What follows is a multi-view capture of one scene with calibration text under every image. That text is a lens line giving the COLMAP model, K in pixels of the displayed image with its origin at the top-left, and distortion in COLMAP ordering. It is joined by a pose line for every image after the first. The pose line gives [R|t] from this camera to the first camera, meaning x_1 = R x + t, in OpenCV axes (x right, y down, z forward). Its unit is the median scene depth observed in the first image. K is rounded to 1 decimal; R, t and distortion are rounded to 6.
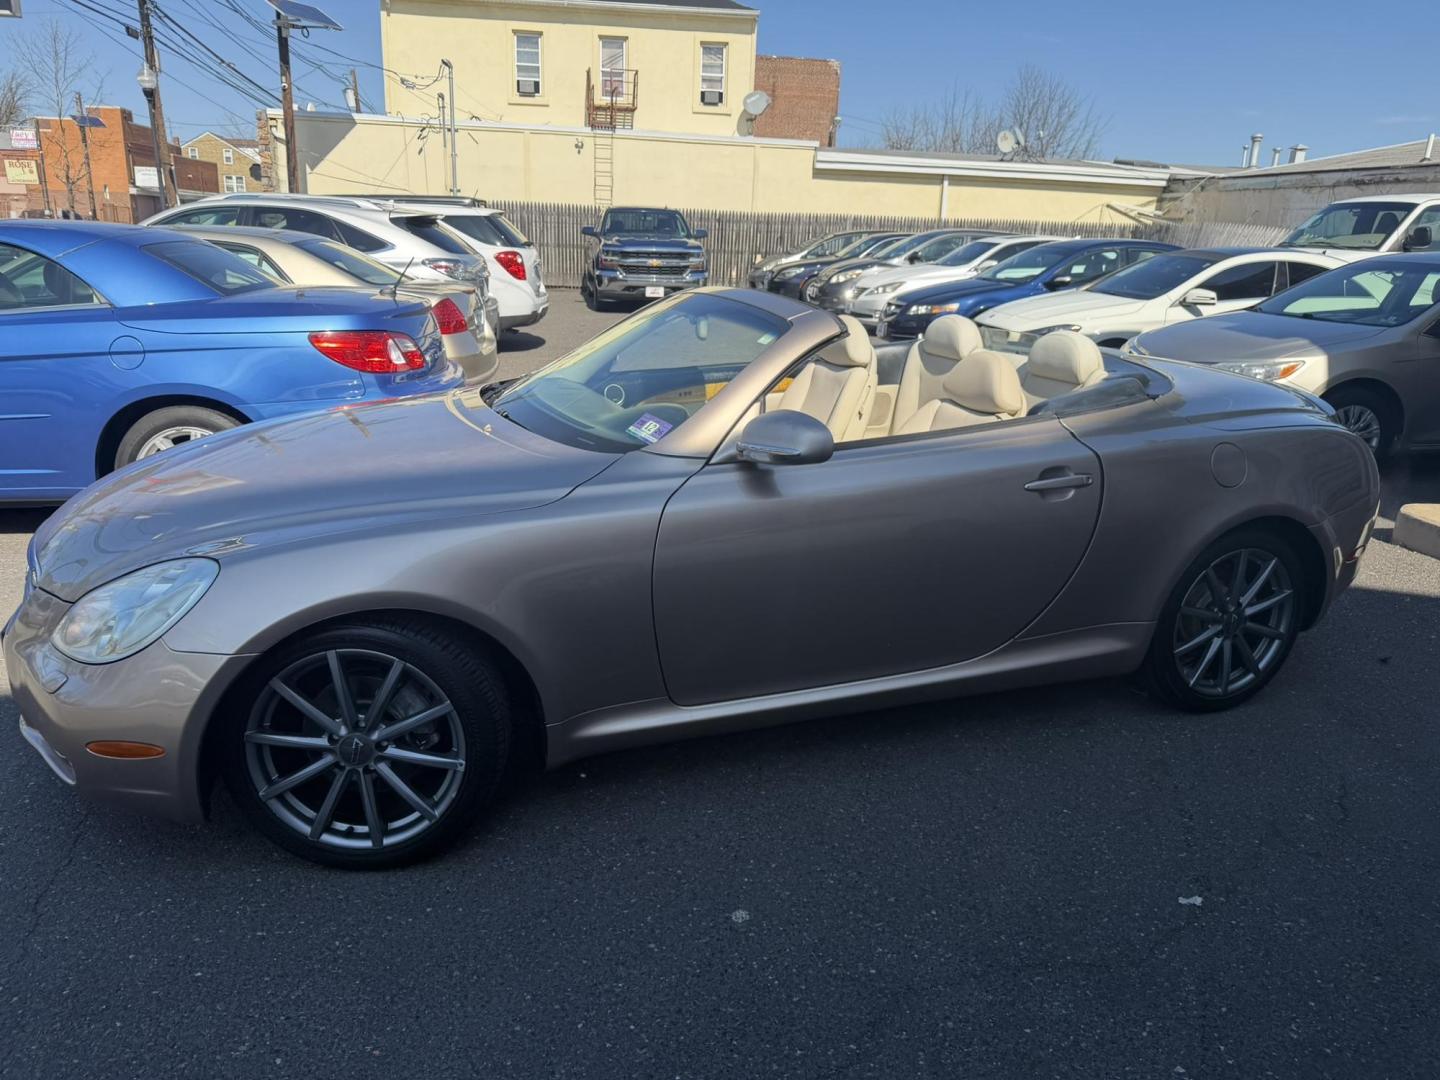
lens RADIAL K [[1038.4, 0, 714.6], [0, 1038.4, 538.2], [0, 0, 1]] dist [0.003331, -0.020448]
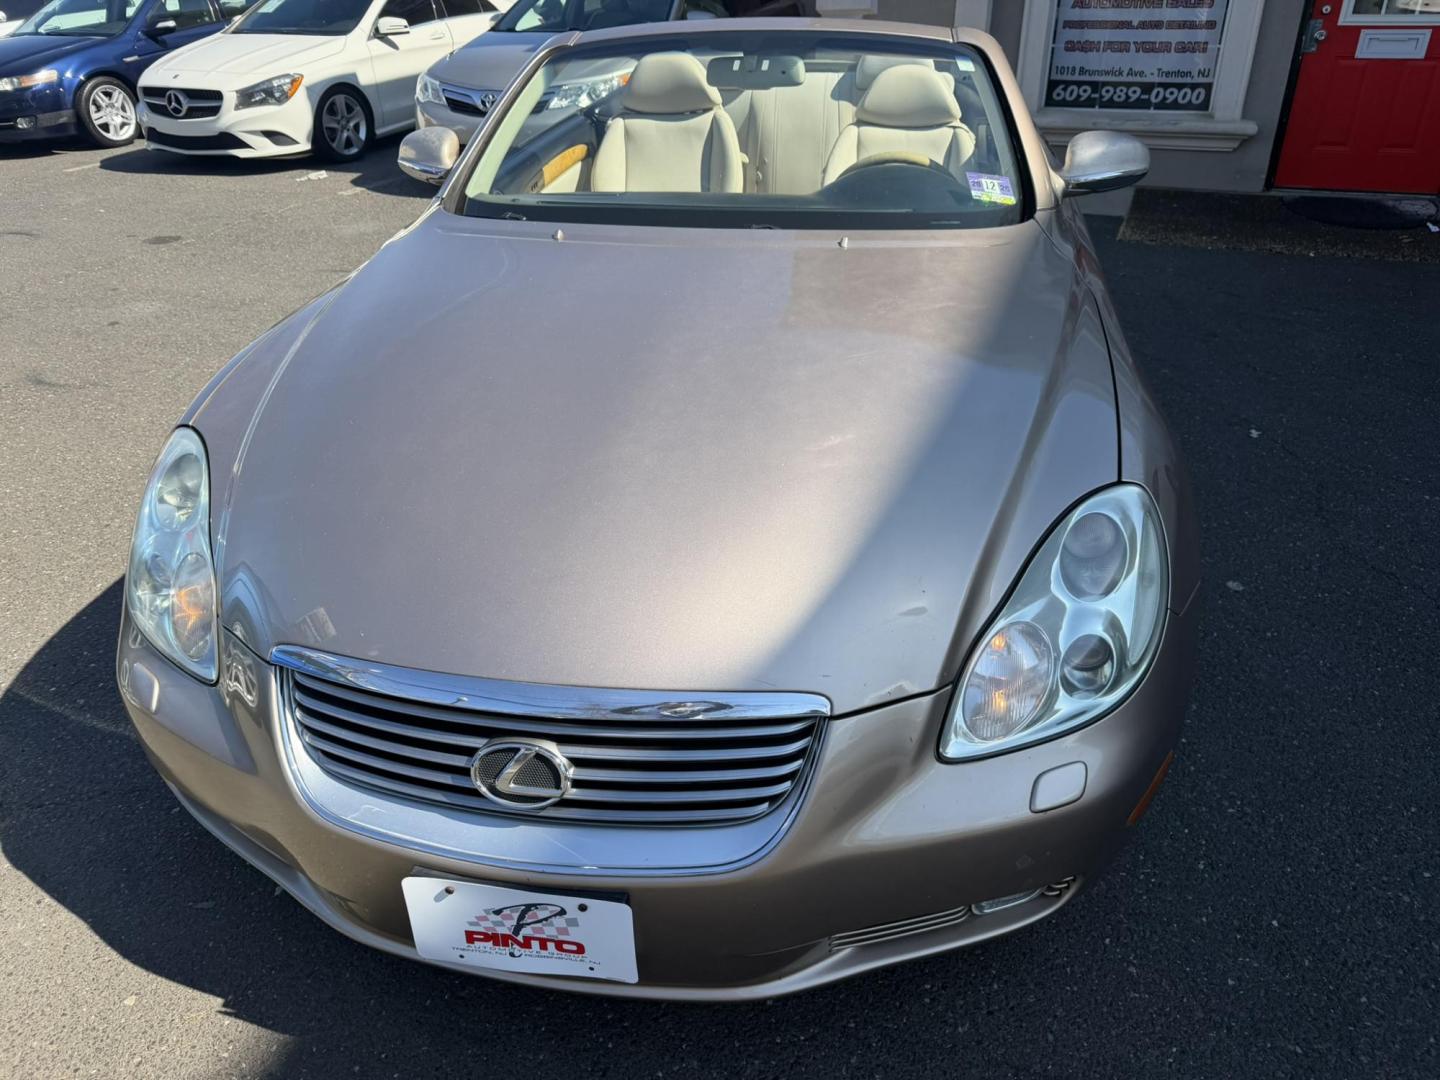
lens RADIAL K [[1038.4, 0, 725.3], [0, 1038.4, 537.8], [0, 0, 1]] dist [0.003331, -0.020448]
pose [[0.516967, -0.445487, 0.730949, -0.110436], [0.275106, 0.895073, 0.350945, -0.024341], [-0.810594, 0.019662, 0.585279, 0.080667]]
